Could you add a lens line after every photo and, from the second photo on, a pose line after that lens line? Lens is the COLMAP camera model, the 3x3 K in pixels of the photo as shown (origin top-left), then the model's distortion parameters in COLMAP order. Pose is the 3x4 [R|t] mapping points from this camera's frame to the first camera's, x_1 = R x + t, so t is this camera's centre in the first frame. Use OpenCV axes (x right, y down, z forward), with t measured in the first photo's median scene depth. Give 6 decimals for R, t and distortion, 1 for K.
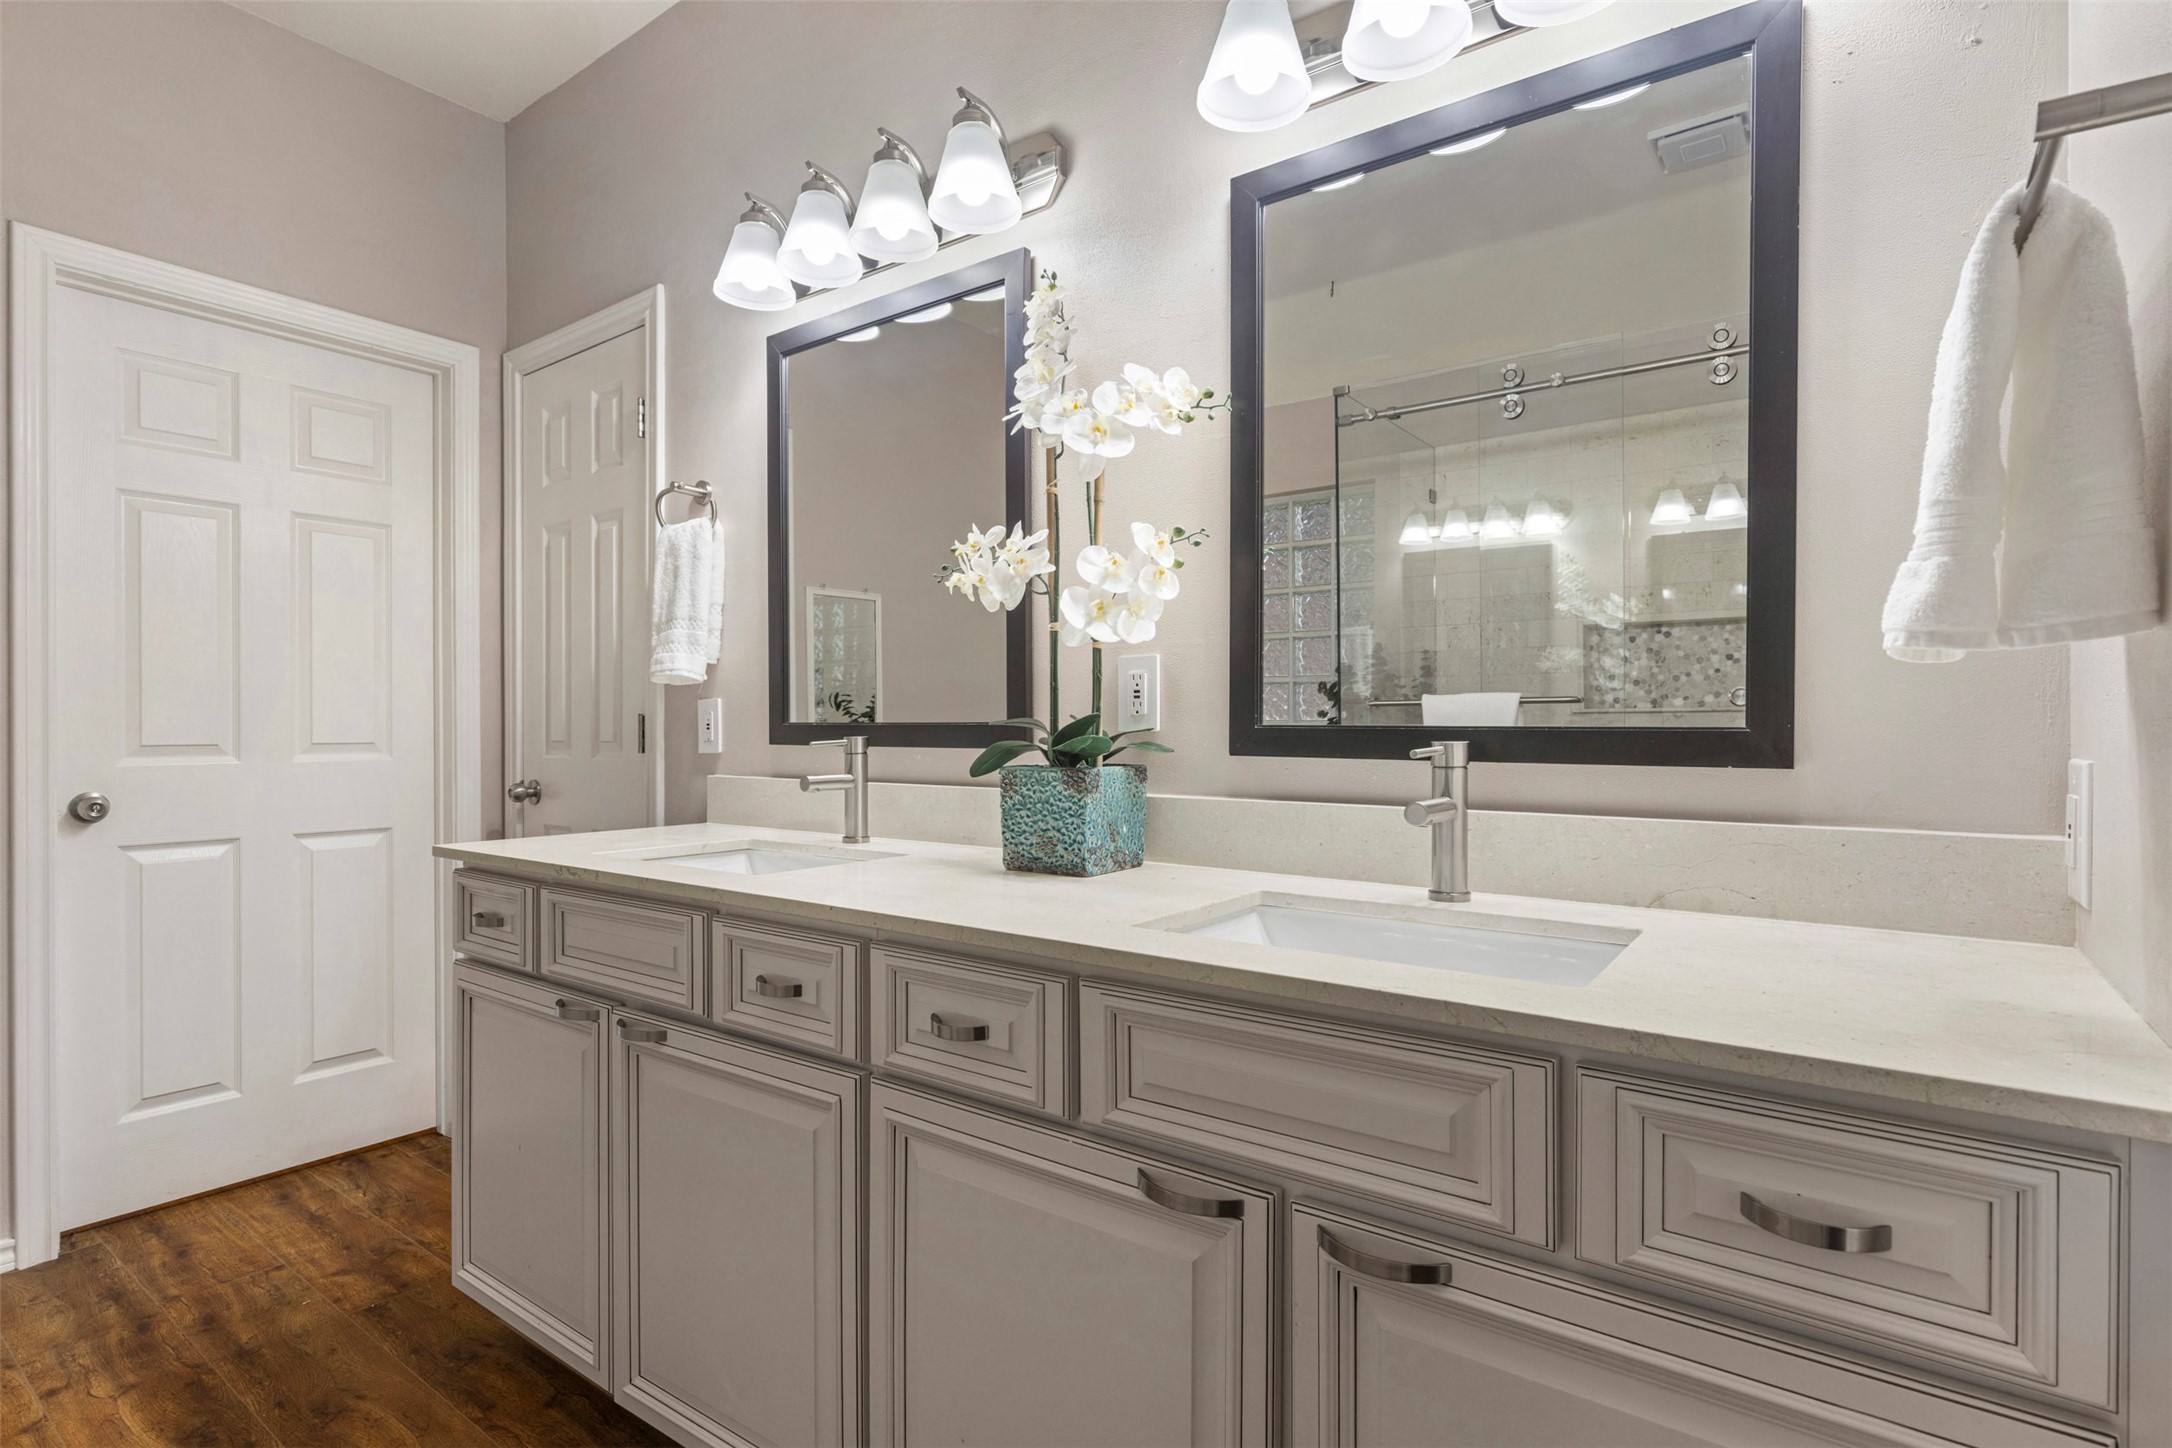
lens RADIAL K [[1066.8, 0, 1087.7], [0, 1066.8, 728.1], [0, 0, 1]] dist [-0.002382, 0.001365]
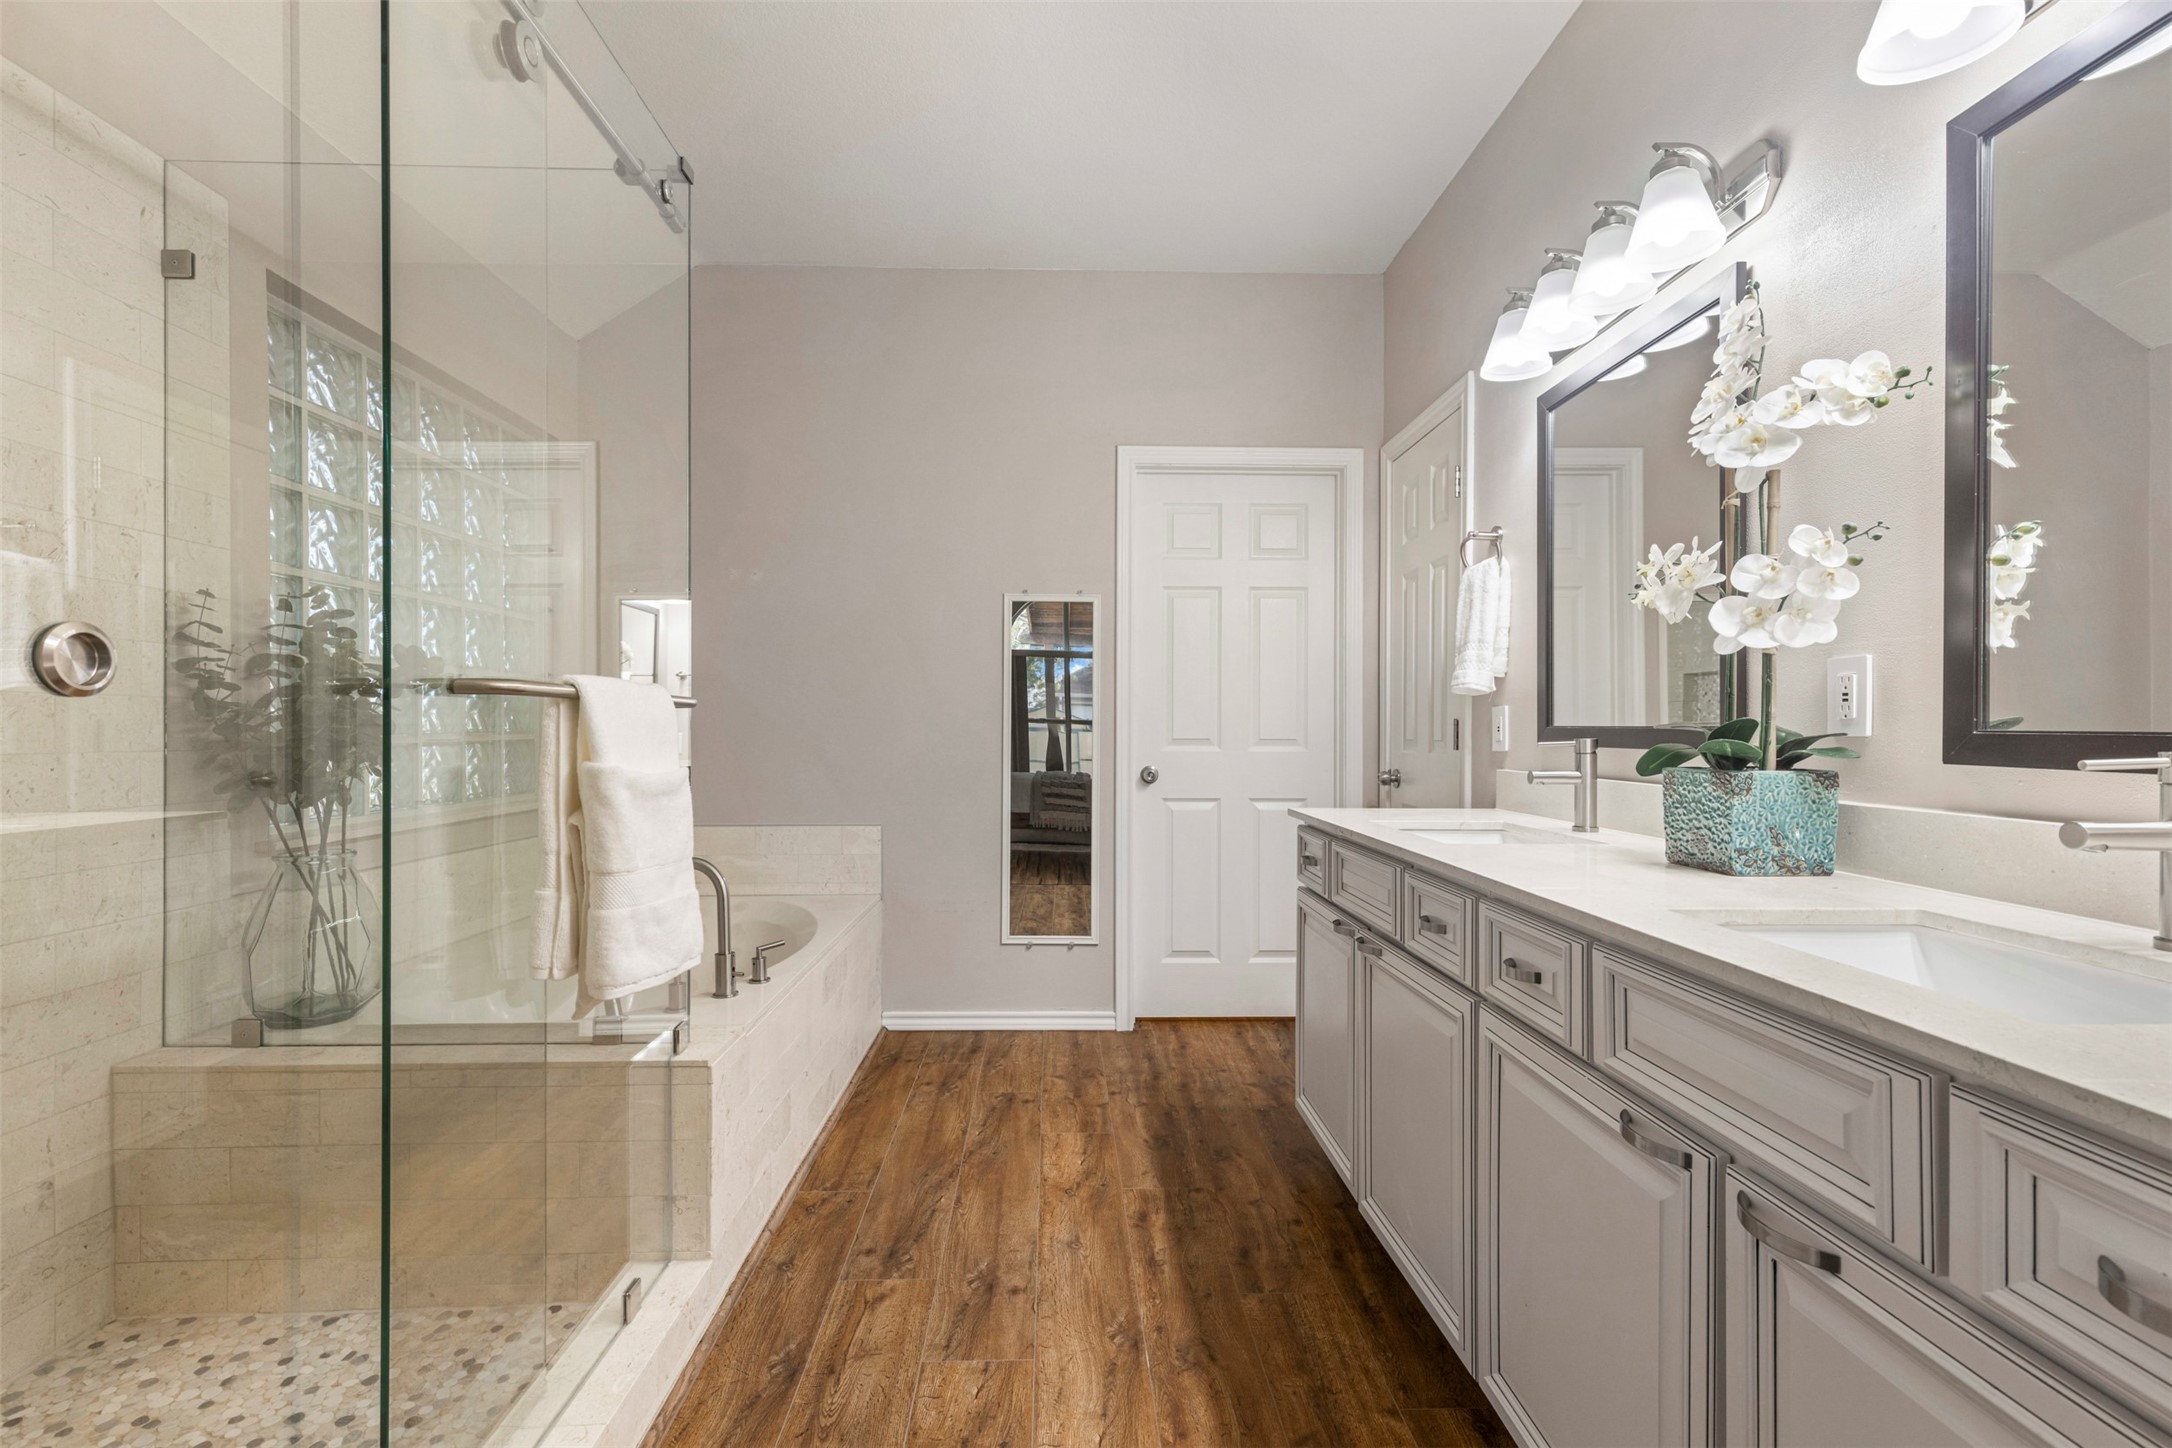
lens RADIAL K [[984.4, 0, 1079.9], [0, 984.4, 724.8], [0, 0, 1]] dist [0.005439, 0.000623]
pose [[0.614133, 0.000738, -0.789202, 0.329300], [-0.004518, 0.999986, -0.002581, -0.001633], [0.789189, 0.005151, 0.614128, -0.084458]]
